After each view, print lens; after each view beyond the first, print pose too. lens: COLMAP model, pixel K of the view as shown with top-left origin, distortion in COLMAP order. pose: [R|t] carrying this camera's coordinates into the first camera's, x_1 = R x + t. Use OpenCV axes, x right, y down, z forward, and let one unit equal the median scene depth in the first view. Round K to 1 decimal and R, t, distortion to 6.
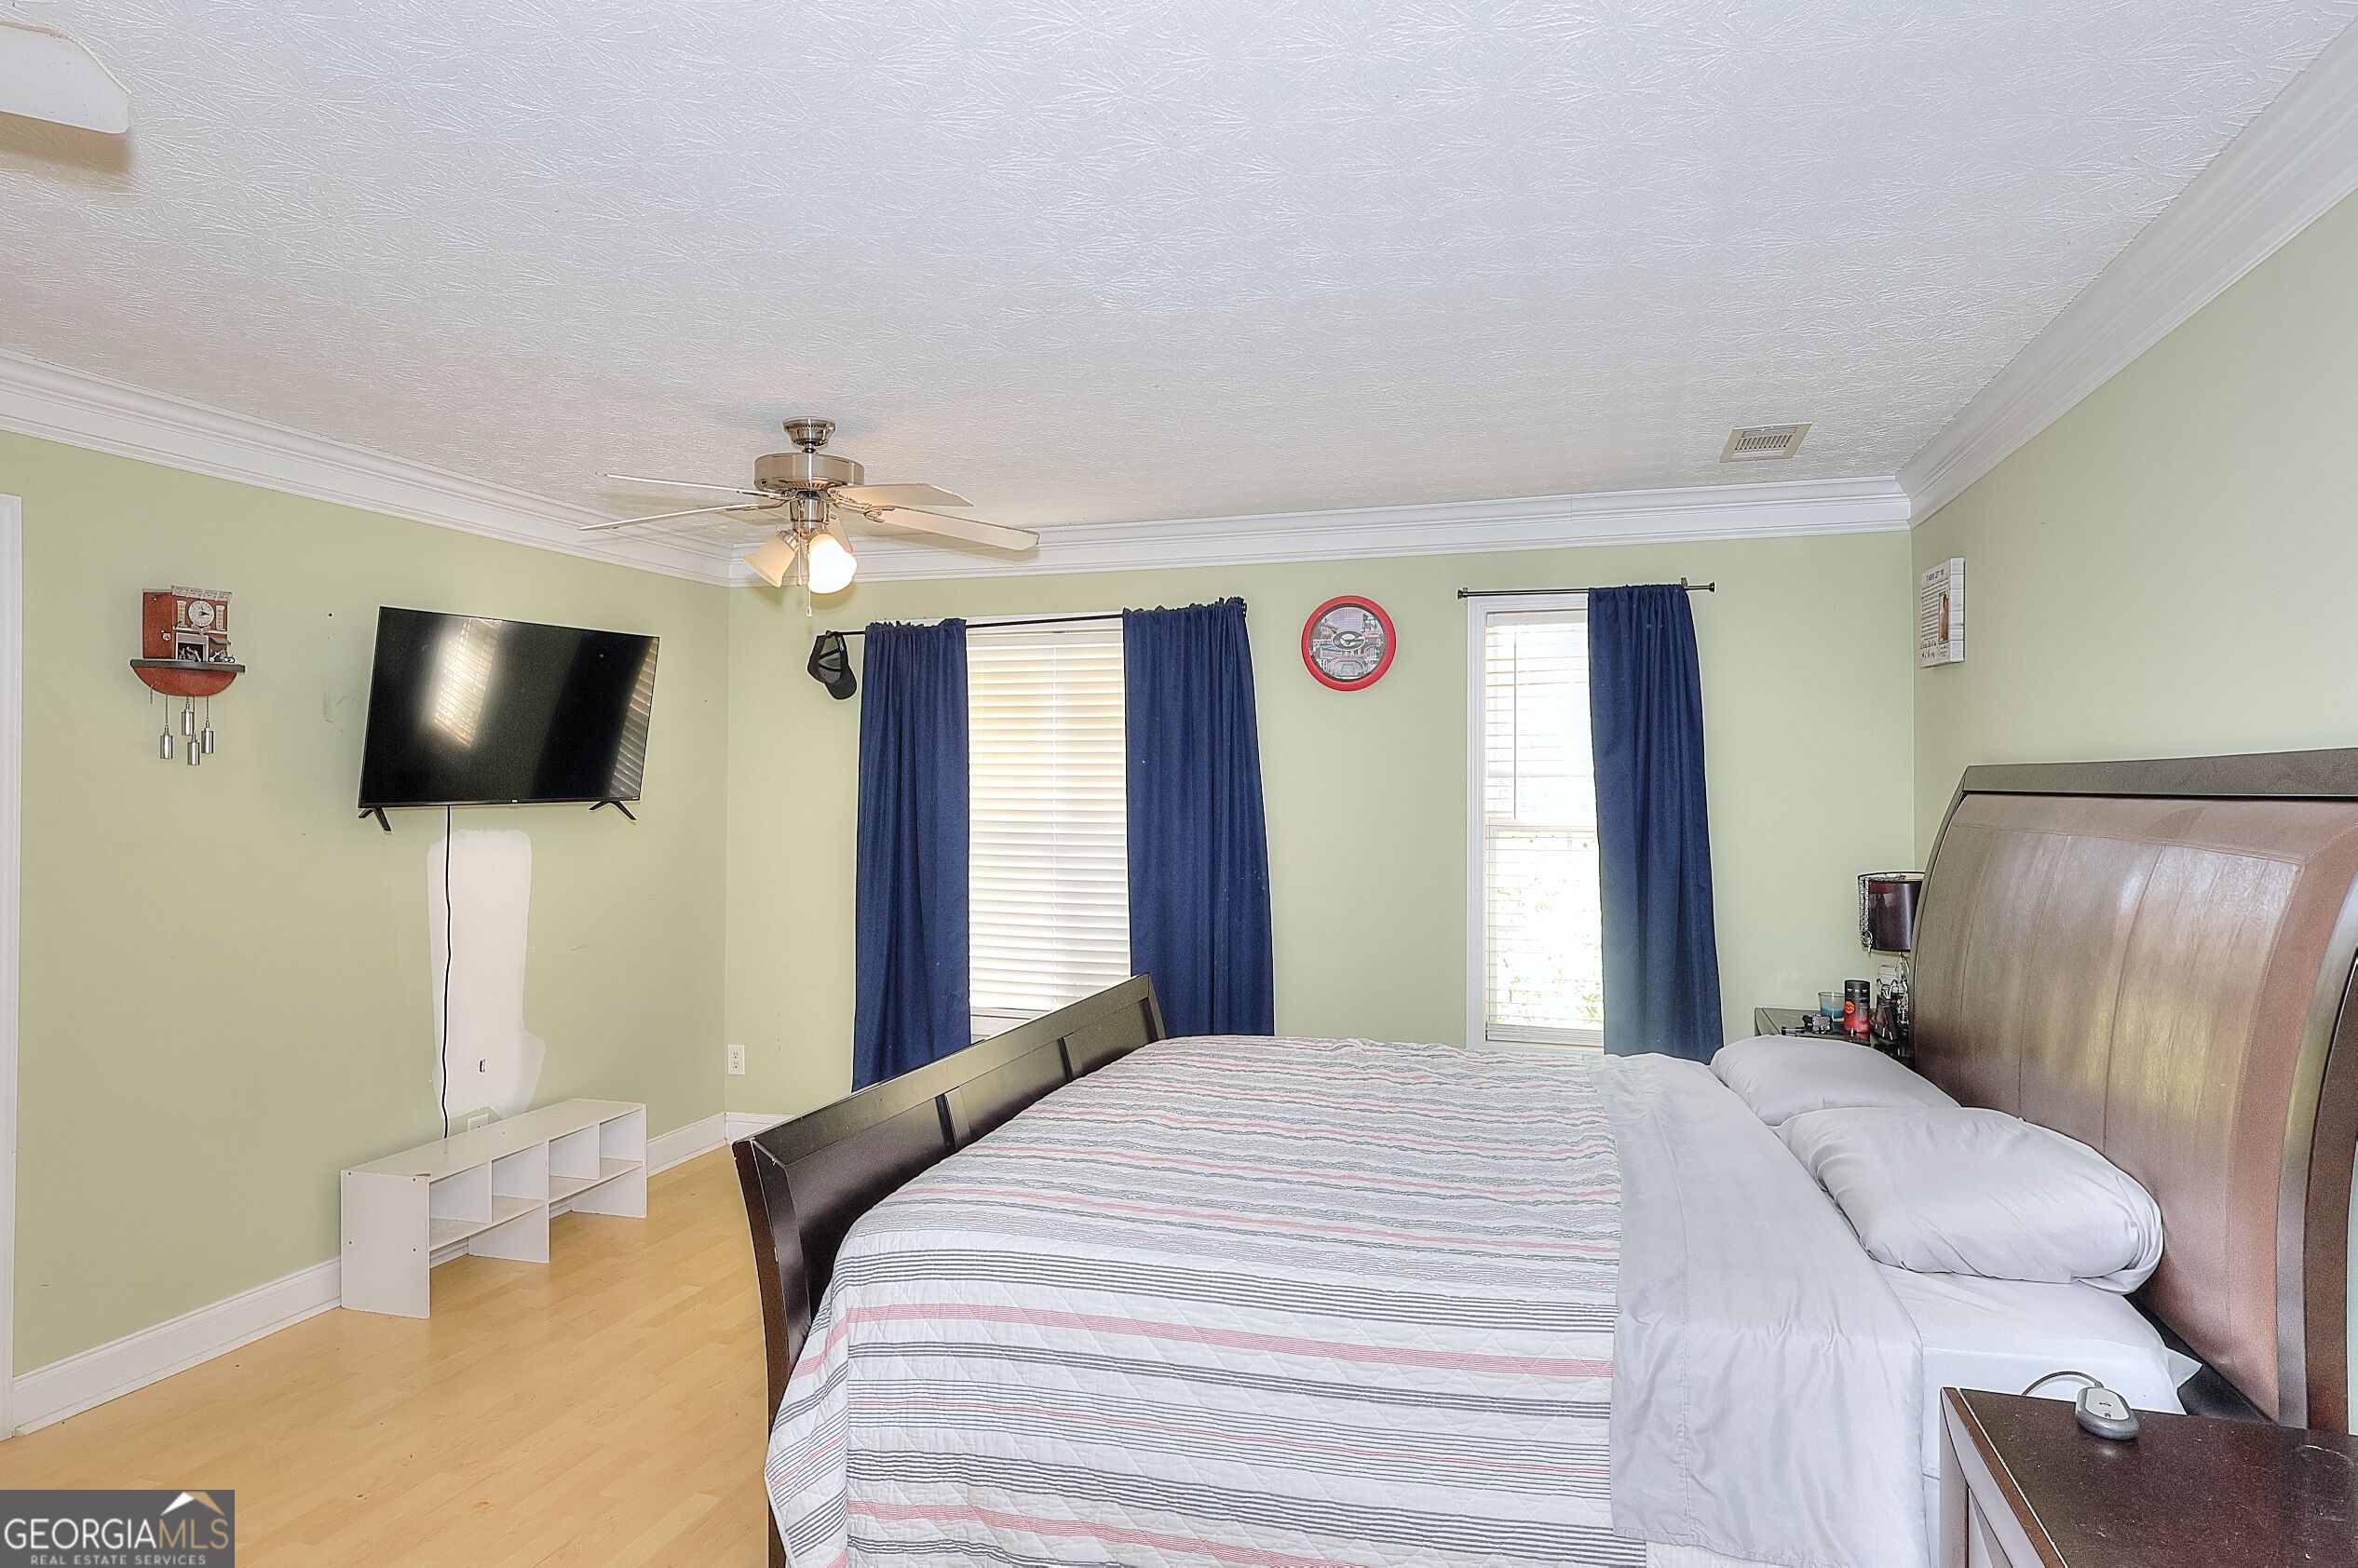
lens RADIAL K [[1413.4, 0, 1179.0], [0, 1413.4, 784.0], [0, 0, 1]] dist [0.000421, 0.000099]
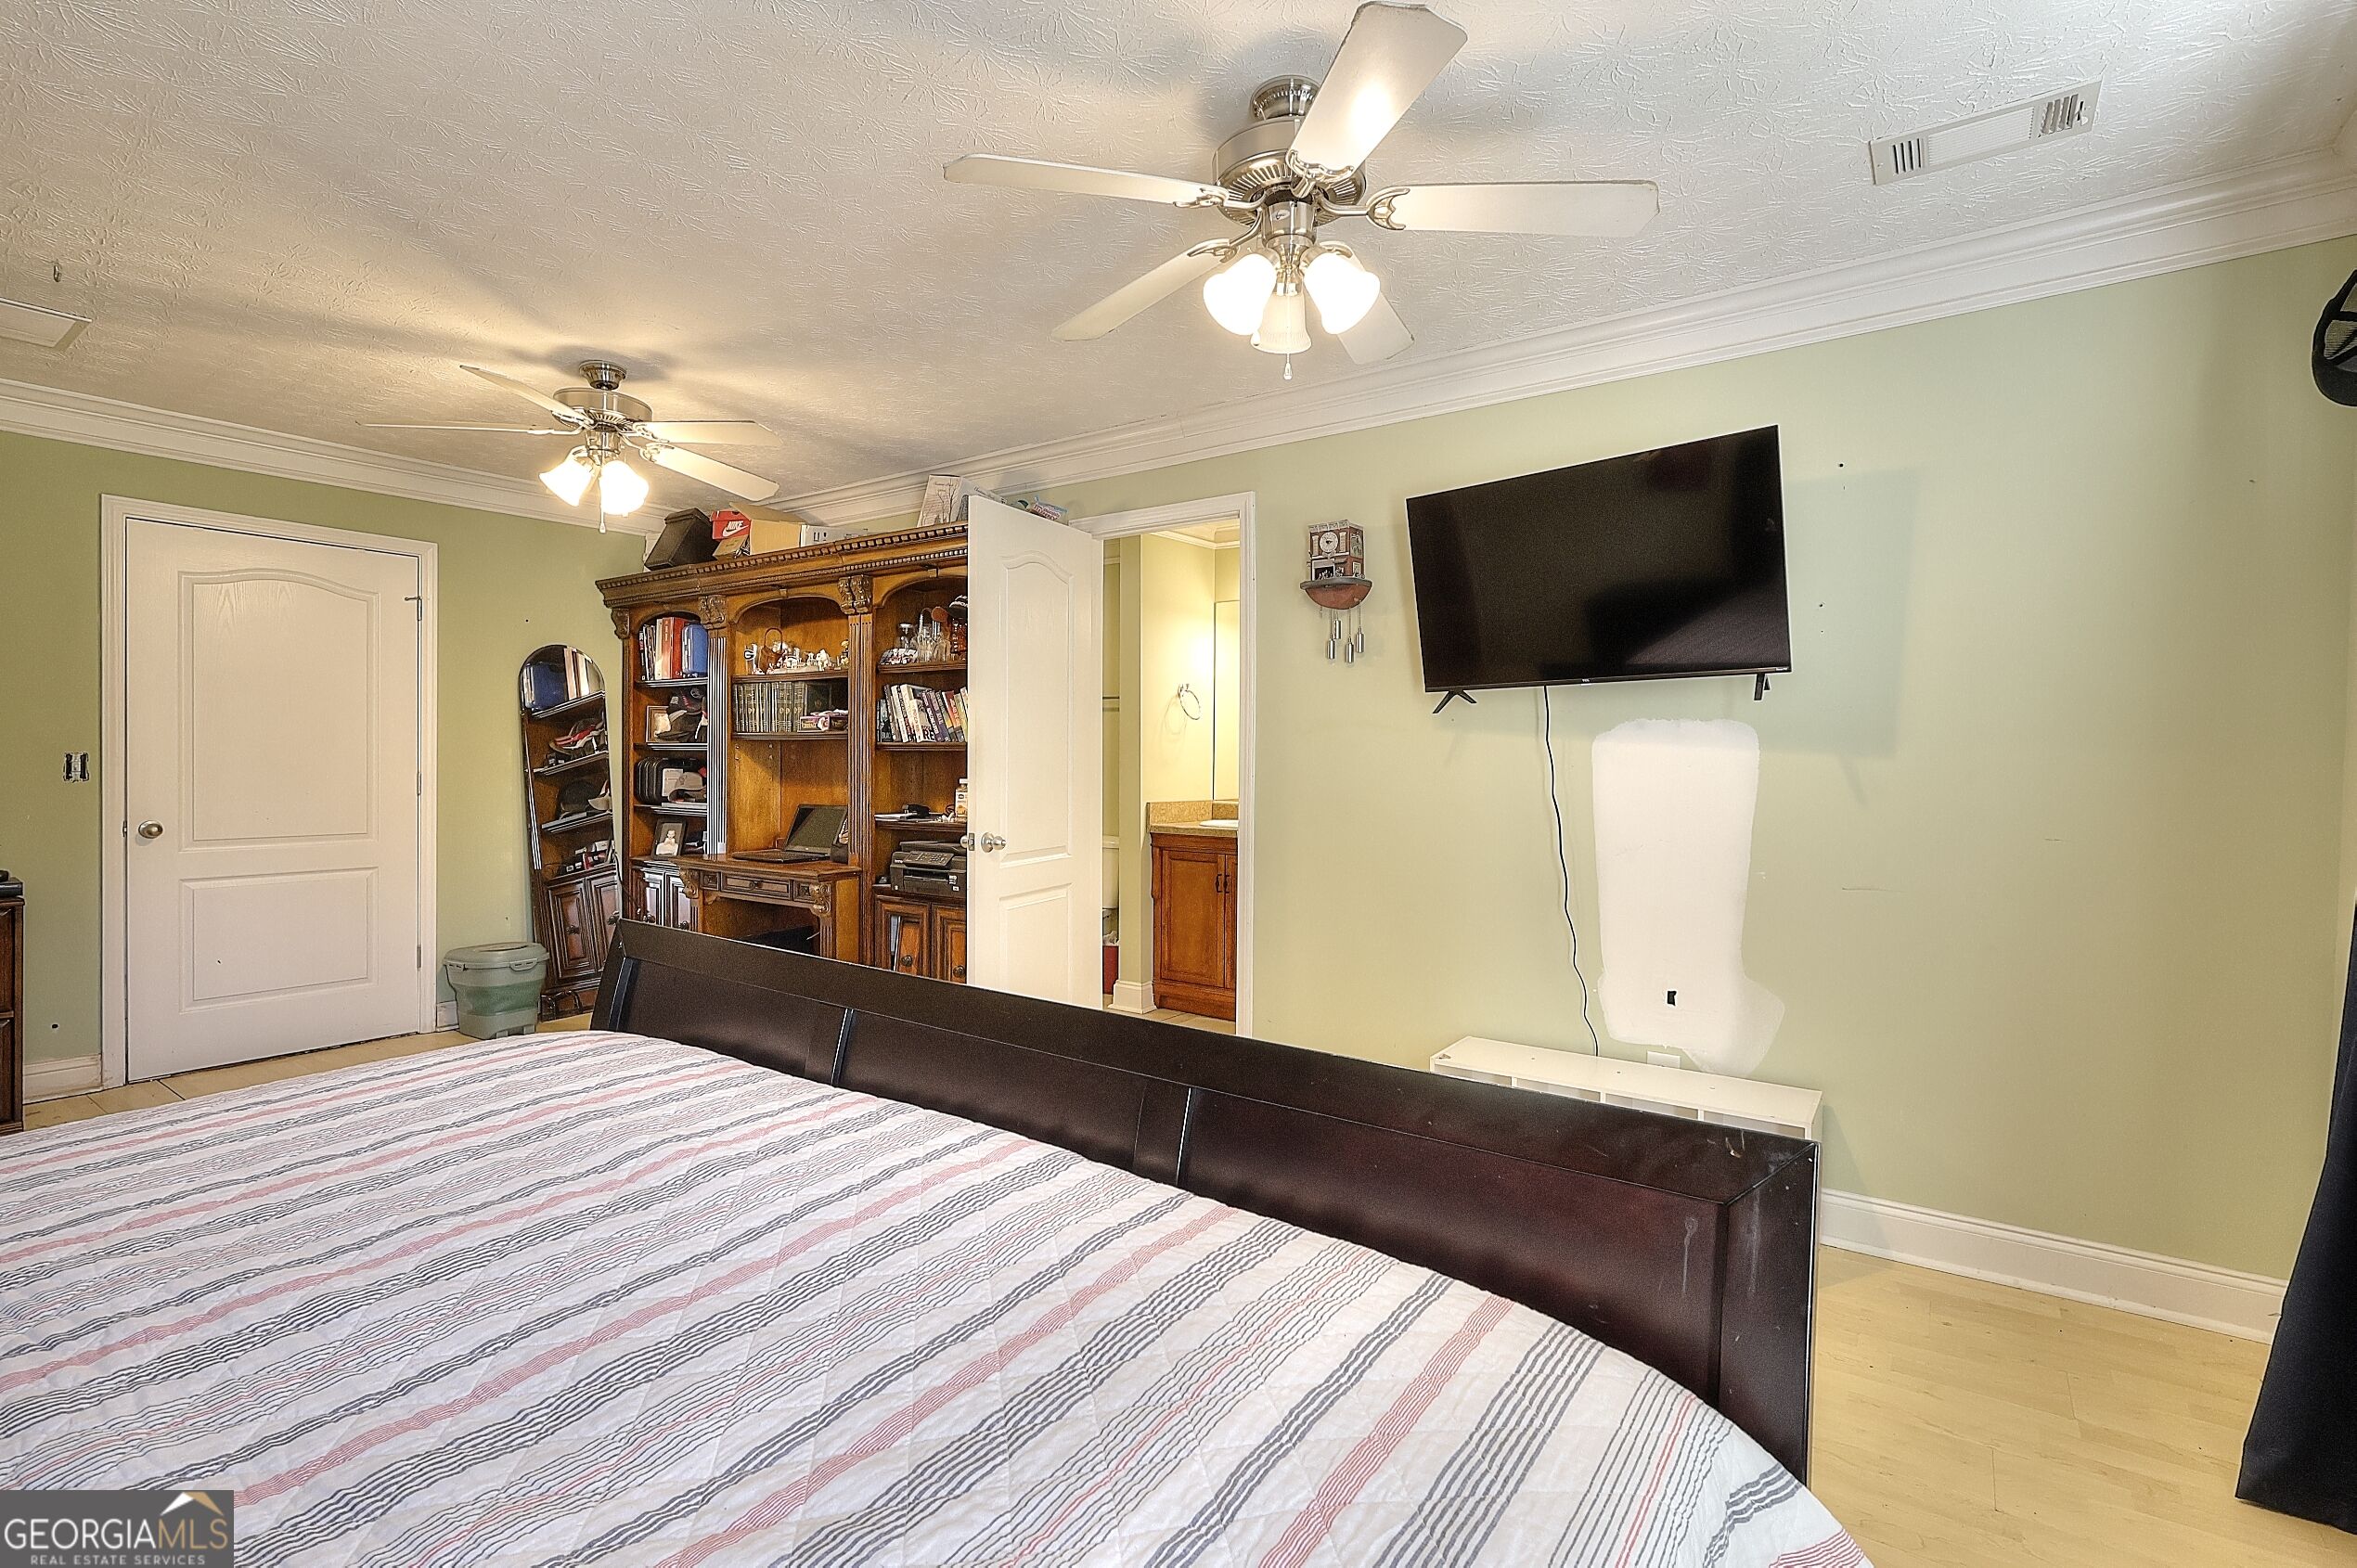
lens RADIAL K [[1075.8, 0, 1178.5], [0, 1075.8, 784.0], [0, 0, 1]] dist [0.003493, 0.000076]
pose [[-0.340210, 0.017285, -0.940191, 0.274860], [-0.015580, 0.999590, 0.024015, 0.076786], [0.940220, 0.022818, -0.339801, 1.195801]]
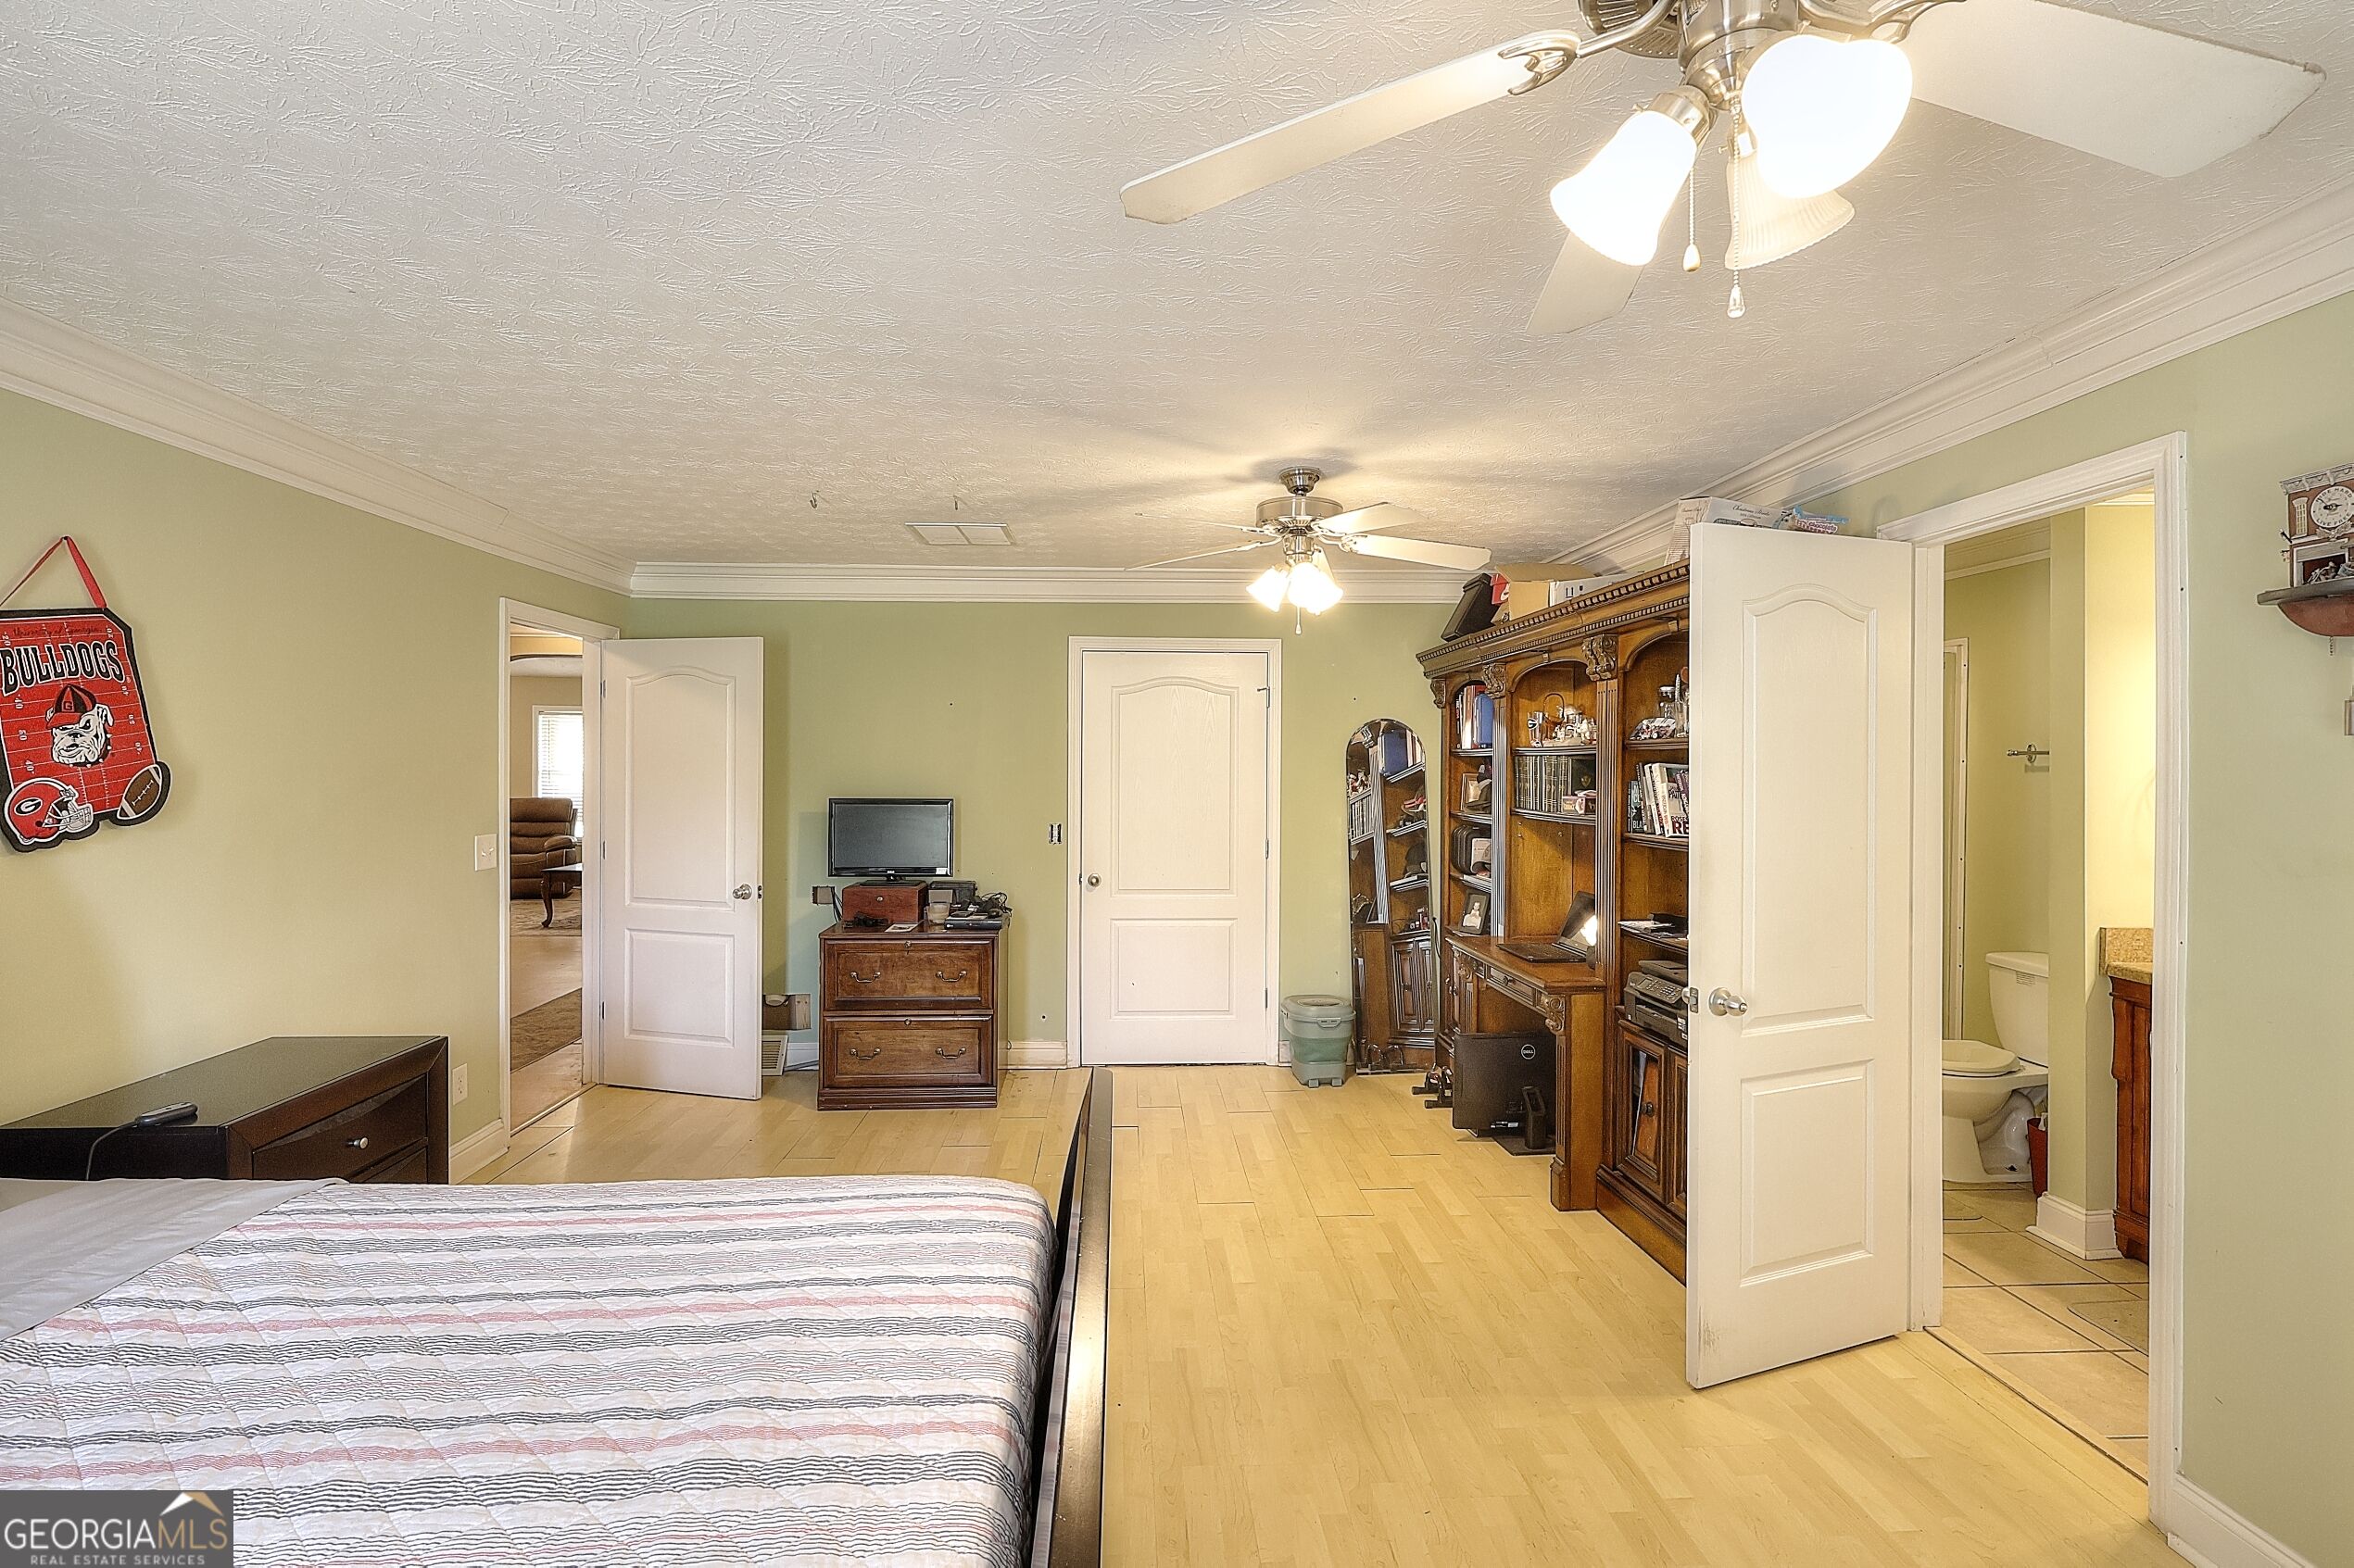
lens RADIAL K [[1084.7, 0, 1177.0], [0, 1084.7, 784.0], [0, 0, 1]] dist [-0.005525, -0.000192]
pose [[-0.945744, -0.003413, -0.324896, -0.036618], [-0.010598, 0.999737, 0.020347, 0.000713], [0.324741, 0.022686, -0.945531, 1.280800]]
